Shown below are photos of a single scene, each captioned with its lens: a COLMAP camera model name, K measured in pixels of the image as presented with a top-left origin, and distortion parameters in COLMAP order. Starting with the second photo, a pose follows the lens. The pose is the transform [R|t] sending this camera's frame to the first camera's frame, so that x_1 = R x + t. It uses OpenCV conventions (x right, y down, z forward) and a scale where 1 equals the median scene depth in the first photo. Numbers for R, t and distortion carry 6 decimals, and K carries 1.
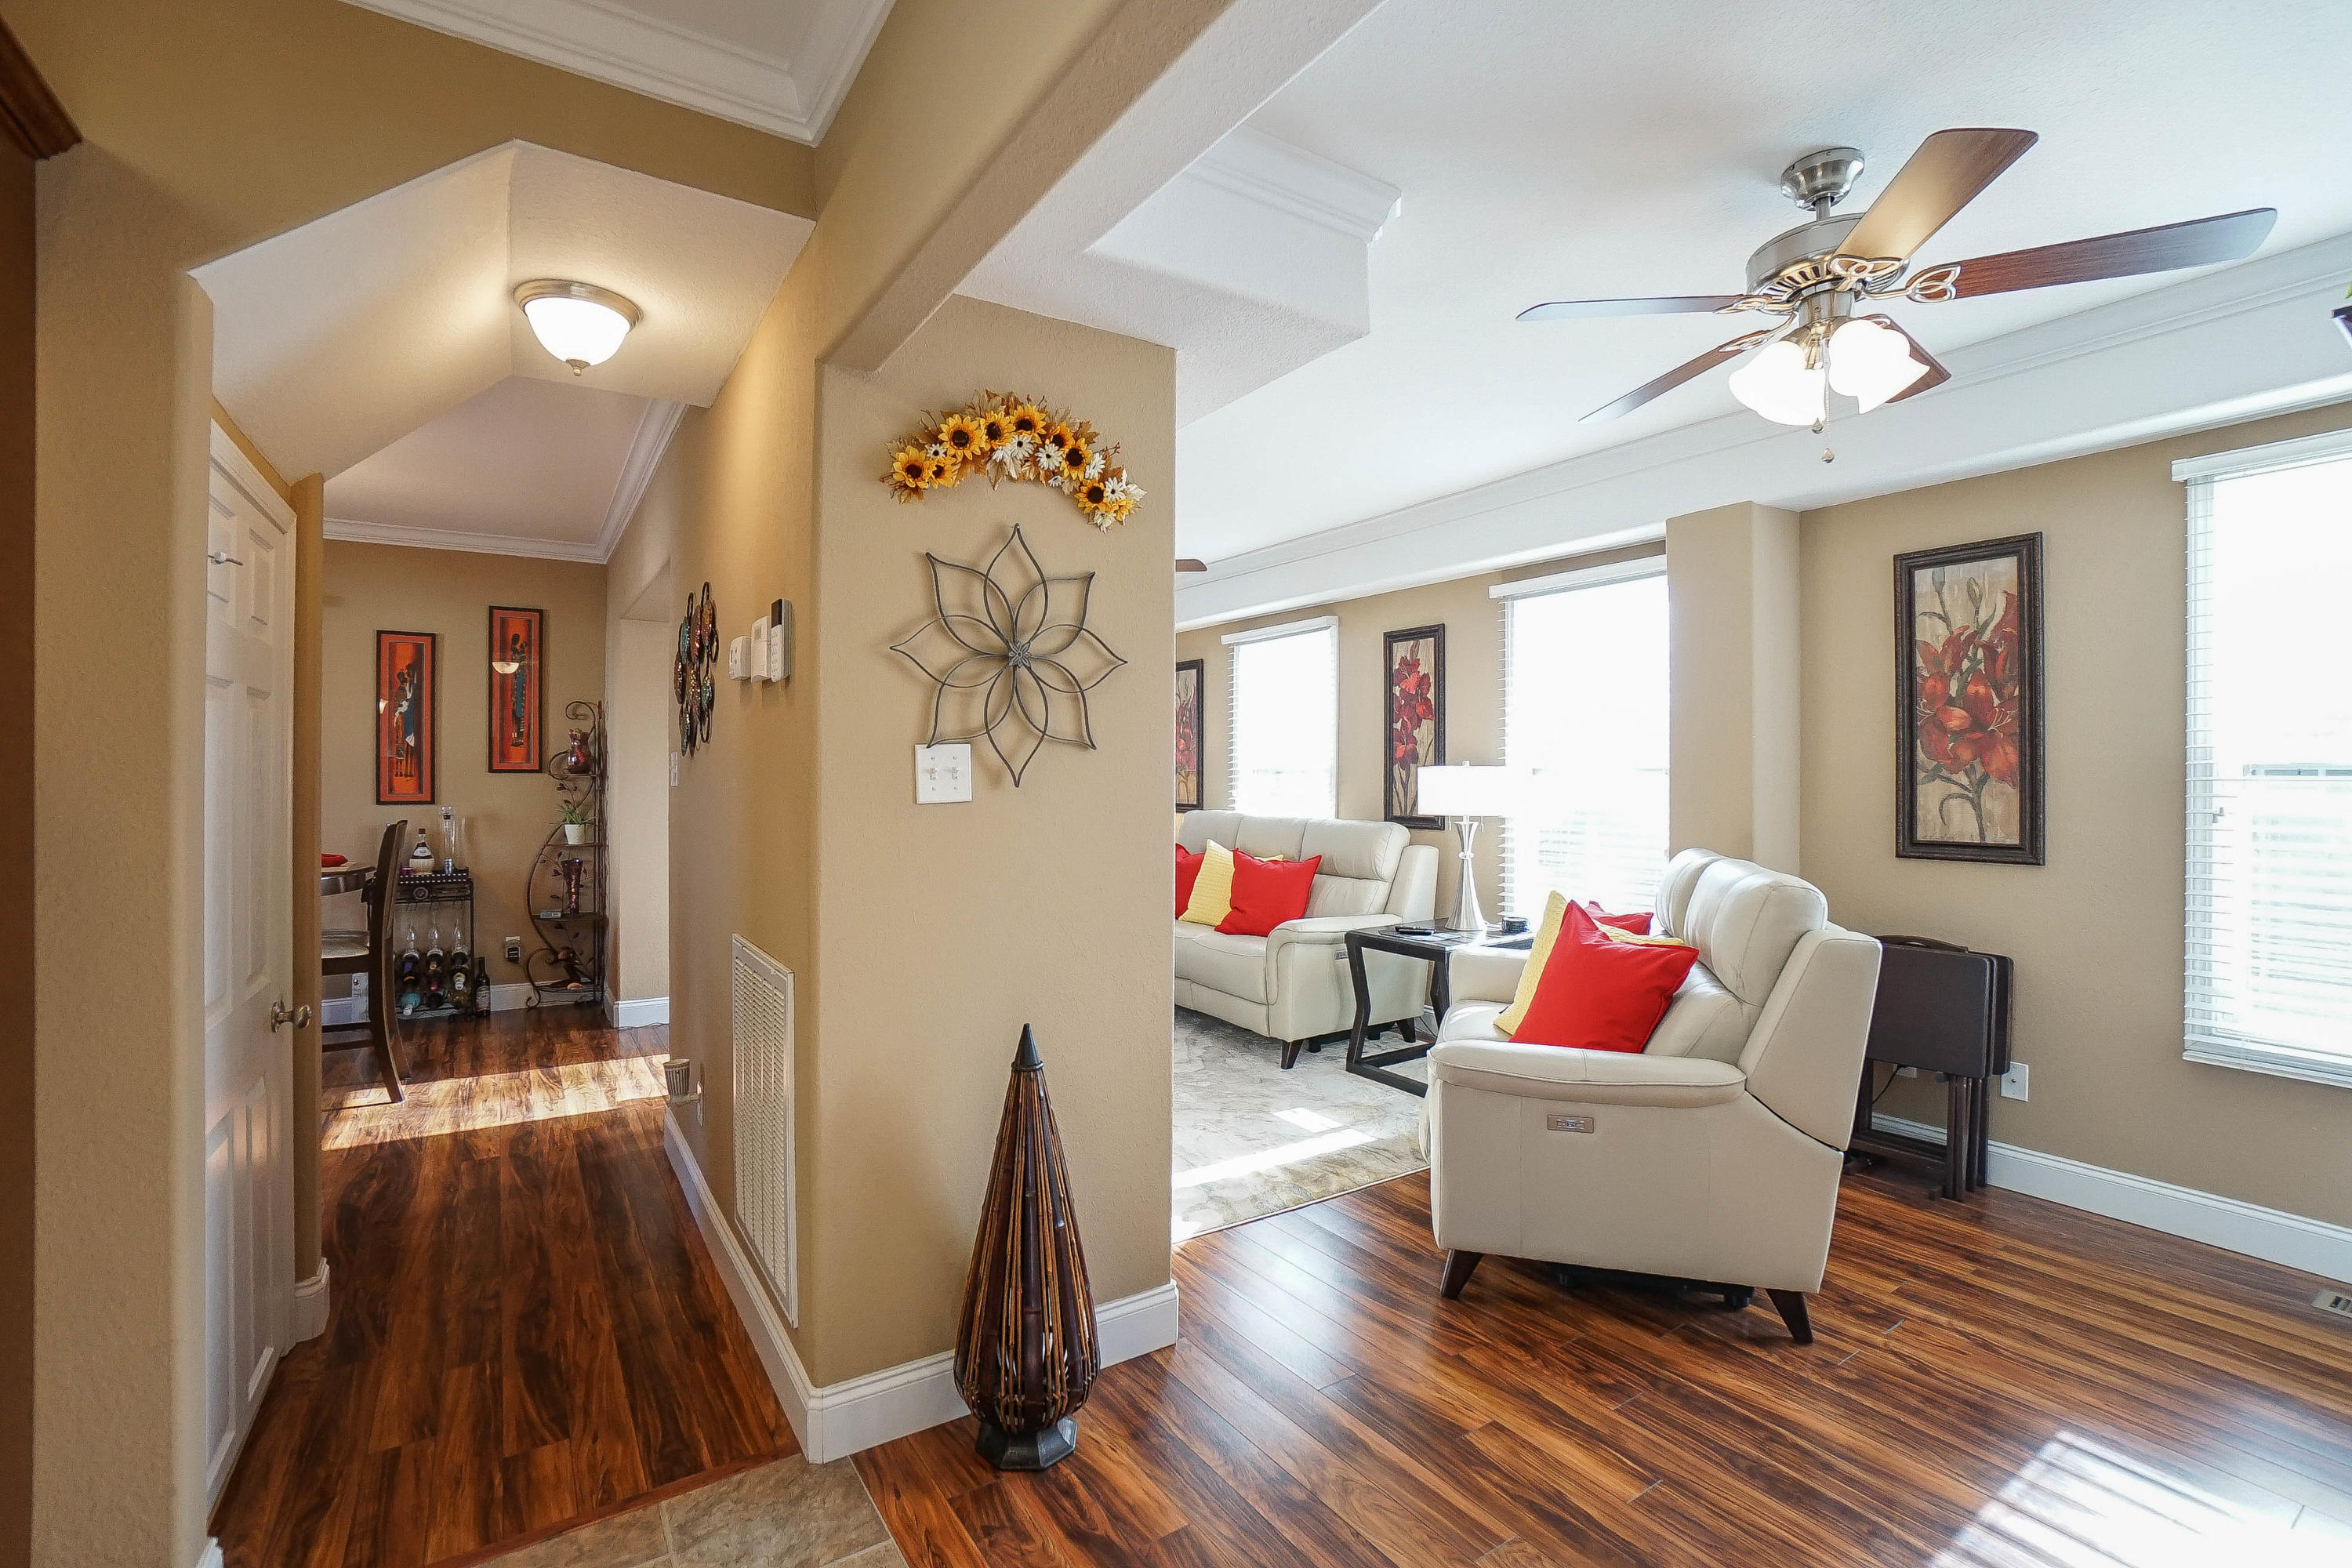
lens RADIAL K [[1054.9, 0, 1138.7], [0, 1054.9, 774.8], [0, 0, 1]] dist [-0.067543, 0.023562]
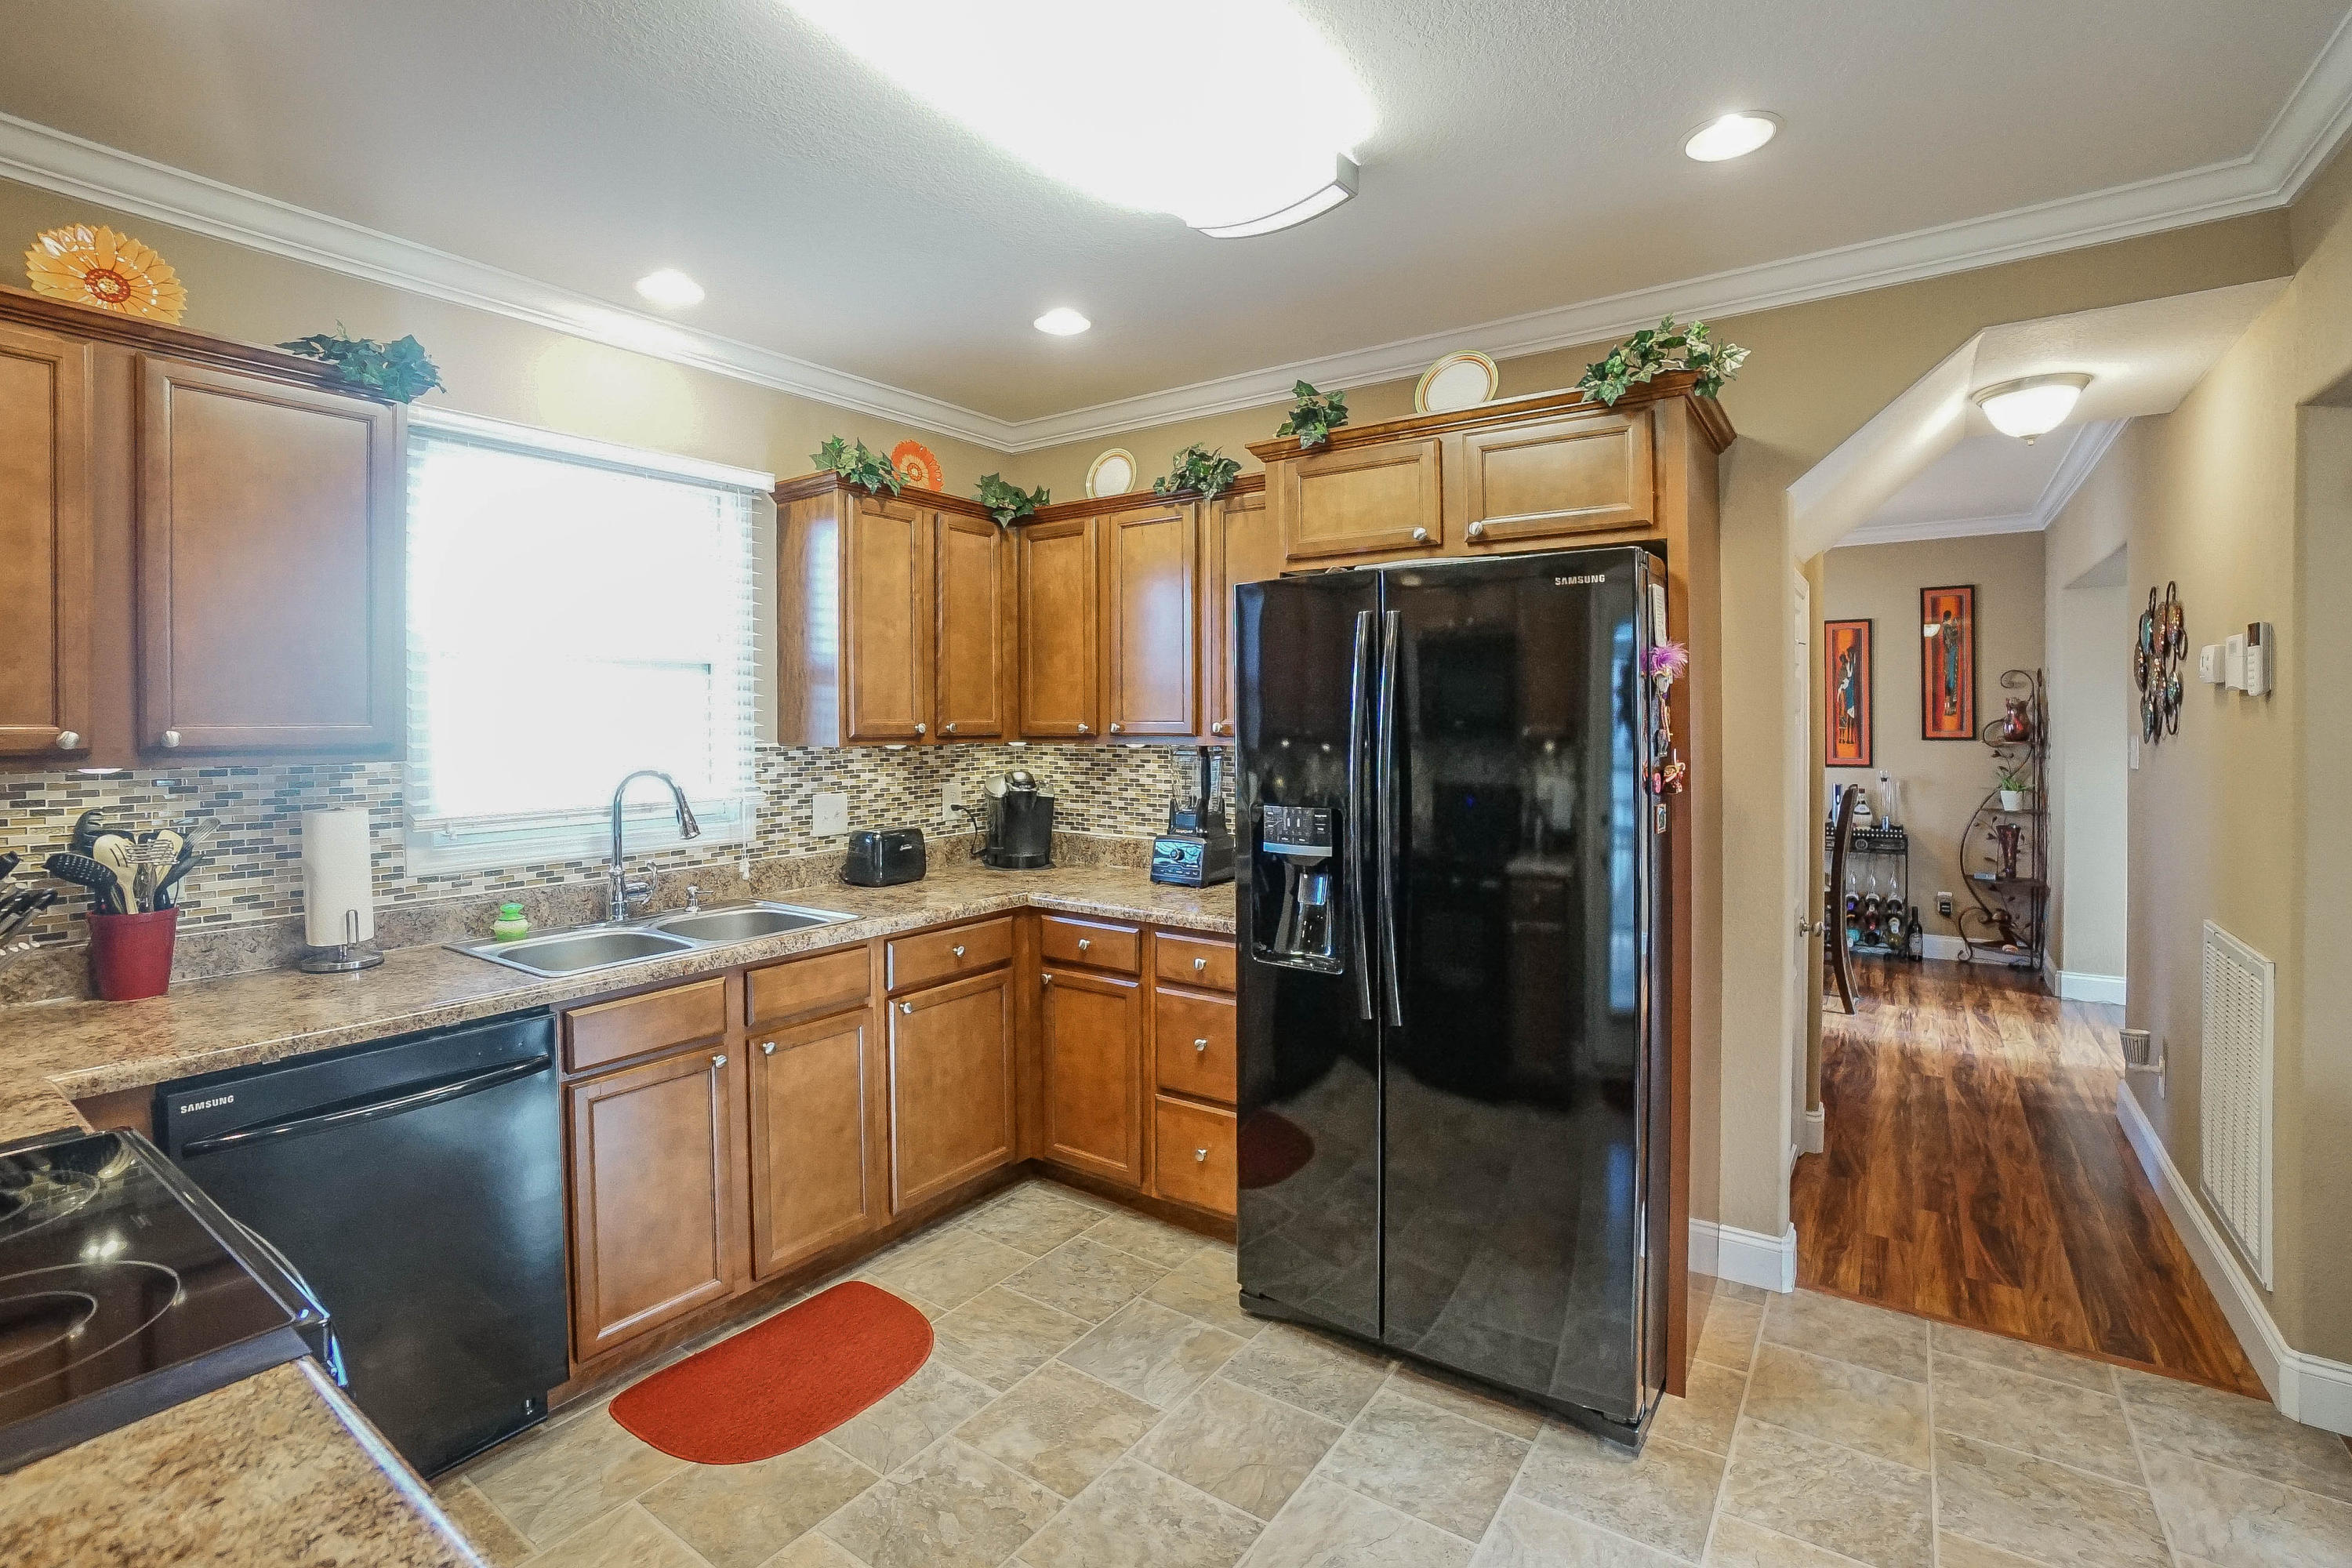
lens RADIAL K [[1067.9, 0, 1136.7], [0, 1067.9, 731.6], [0, 0, 1]] dist [-0.057263, 0.018754]
pose [[0.375183, 0.002835, -0.926946, 0.086775], [0.009858, 0.999927, 0.007049, -0.029095], [0.926898, -0.011783, 0.375127, -0.203074]]
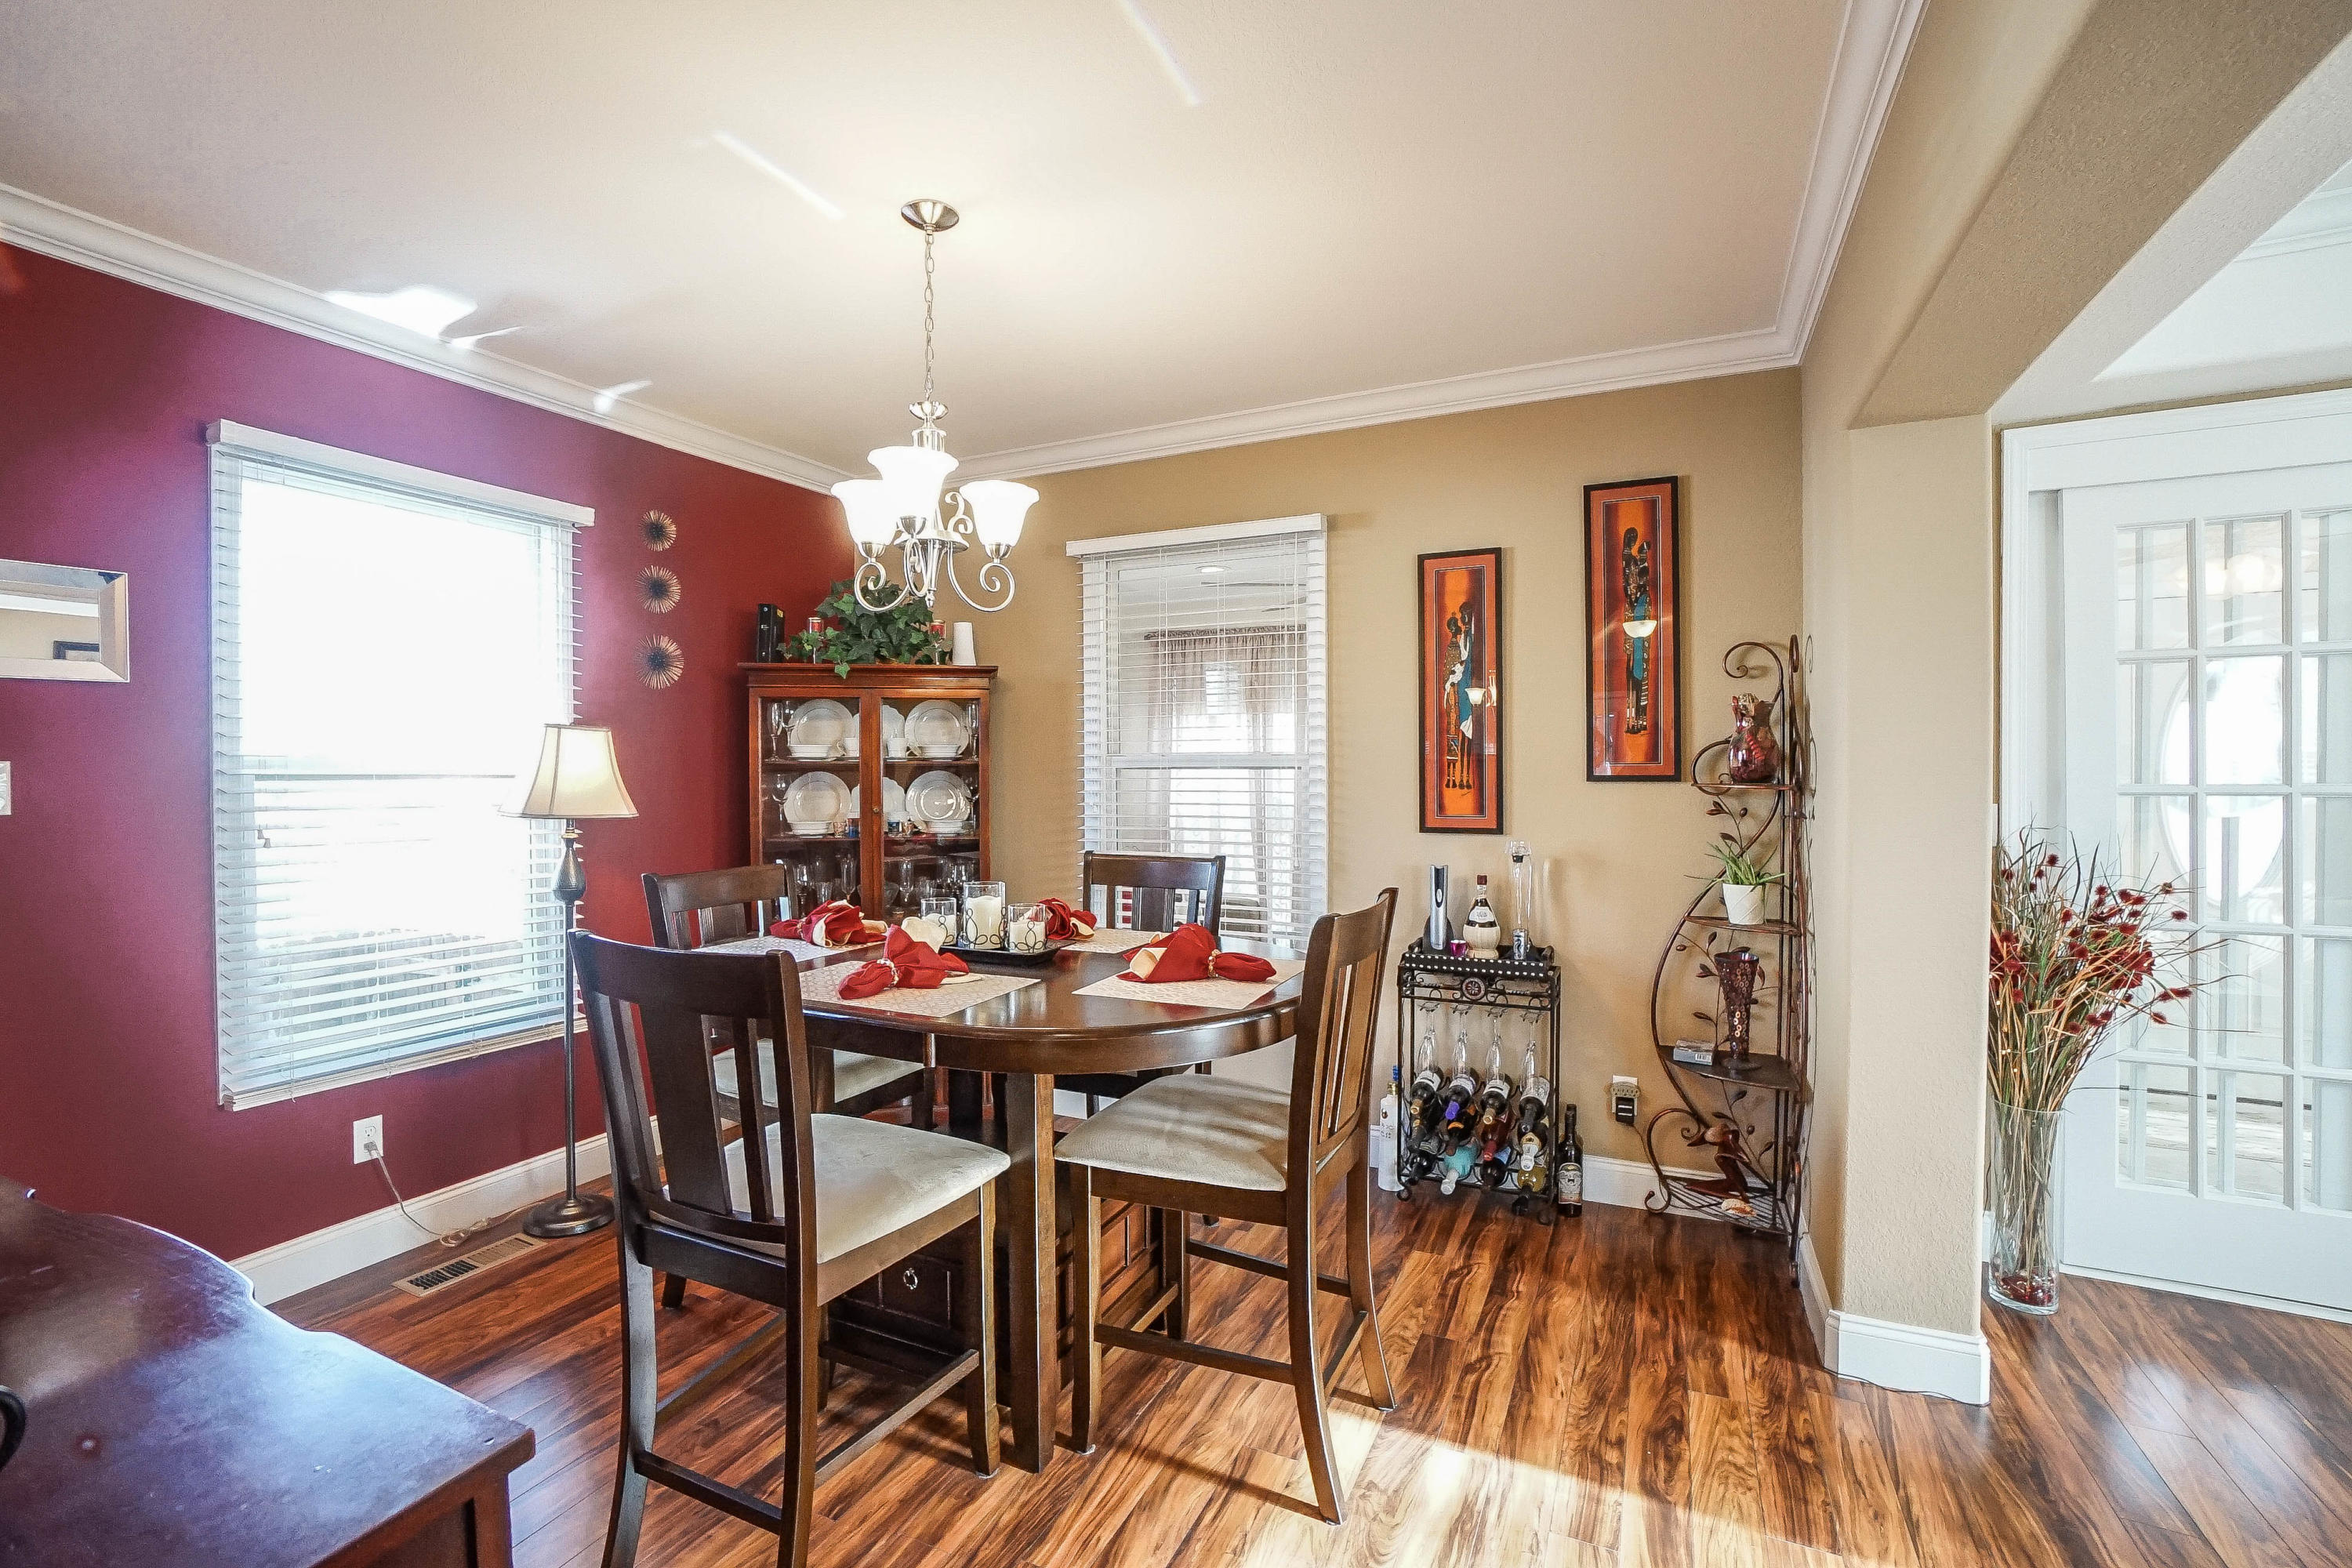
lens RADIAL K [[1001.3, 0, 1176.0], [0, 1001.3, 784.0], [0, 0, 1]] dist [-0.050845, 0.008064]
pose [[0.541211, 0.002664, -0.840883, -0.314575], [0.001377, 0.999991, 0.004054, -0.003354], [0.840886, -0.003352, 0.541202, 0.549753]]
